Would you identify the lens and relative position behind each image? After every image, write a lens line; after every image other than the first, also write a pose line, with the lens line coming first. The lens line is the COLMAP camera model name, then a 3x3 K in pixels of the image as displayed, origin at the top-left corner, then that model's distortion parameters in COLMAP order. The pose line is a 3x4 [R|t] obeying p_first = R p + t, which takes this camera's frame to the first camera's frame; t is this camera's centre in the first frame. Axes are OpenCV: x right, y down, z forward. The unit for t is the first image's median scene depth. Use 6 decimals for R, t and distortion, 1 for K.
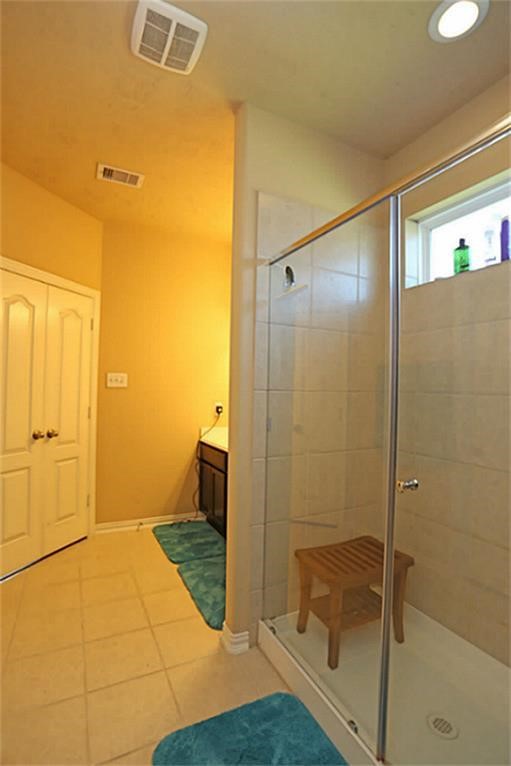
lens RADIAL K [[367.7, 0, 251.0], [0, 367.7, 381.2], [0, 0, 1]] dist [-0.030110, 0.000712]
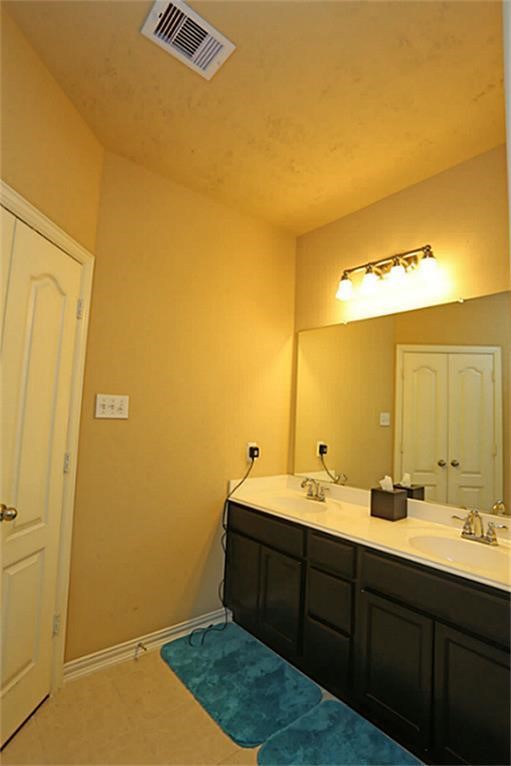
lens RADIAL K [[367.7, 0, 260.2], [0, 367.7, 386.7], [0, 0, 1]] dist [-0.030110, 0.000712]
pose [[0.973436, 0.041712, 0.225126, -0.266650], [-0.029725, 0.997967, -0.056377, -0.008516], [-0.227020, 0.048187, 0.972697, 0.359801]]
